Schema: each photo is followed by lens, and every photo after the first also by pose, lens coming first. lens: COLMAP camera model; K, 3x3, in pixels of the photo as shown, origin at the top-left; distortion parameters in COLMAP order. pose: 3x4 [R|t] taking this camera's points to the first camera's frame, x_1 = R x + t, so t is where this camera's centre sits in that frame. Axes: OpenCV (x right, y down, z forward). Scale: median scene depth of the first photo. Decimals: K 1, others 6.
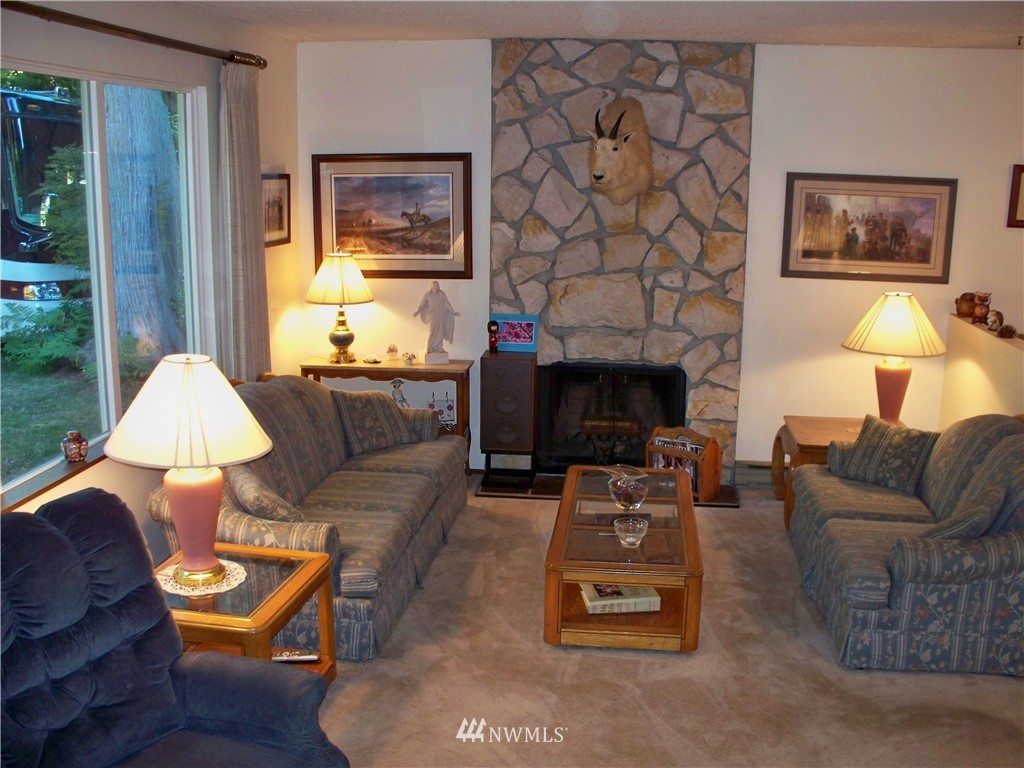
lens RADIAL K [[1070.6, 0, 526.2], [0, 1070.6, 399.4], [0, 0, 1]] dist [-0.217846, 0.239729]
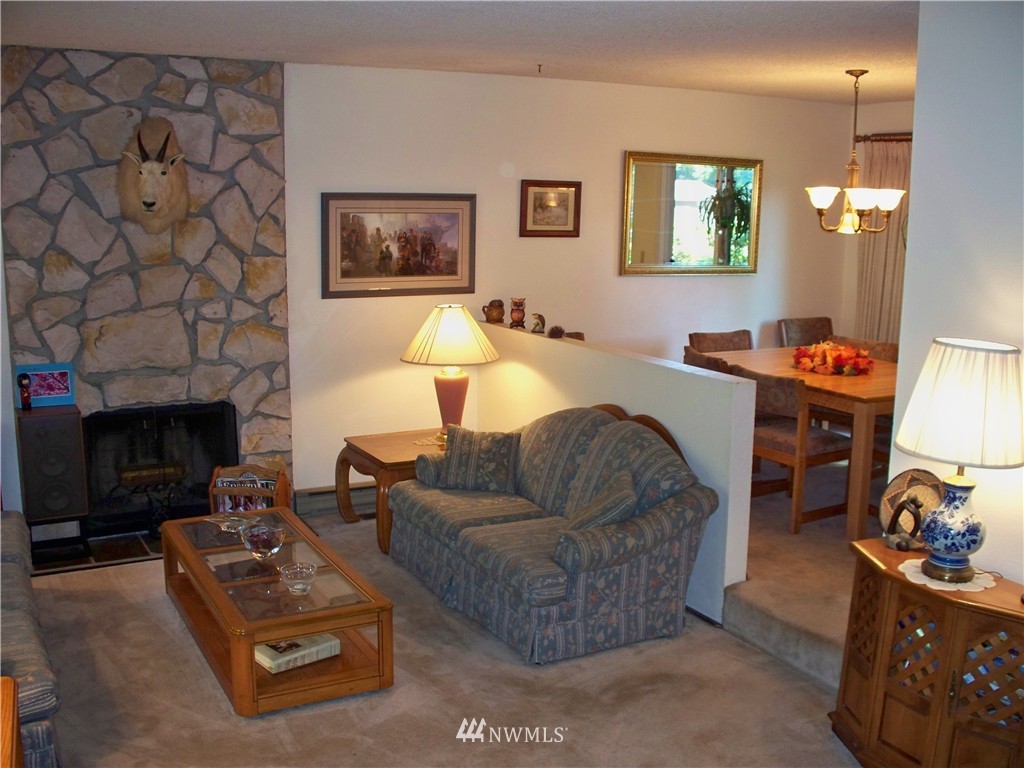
lens RADIAL K [[1070.6, 0, 526.2], [0, 1070.6, 399.4], [0, 0, 1]] dist [-0.217846, 0.239729]
pose [[0.815600, -0.112820, 0.567510, -0.180167], [0.125103, 0.991991, 0.017414, -0.016501], [-0.564930, 0.056794, 0.823182, 0.082828]]
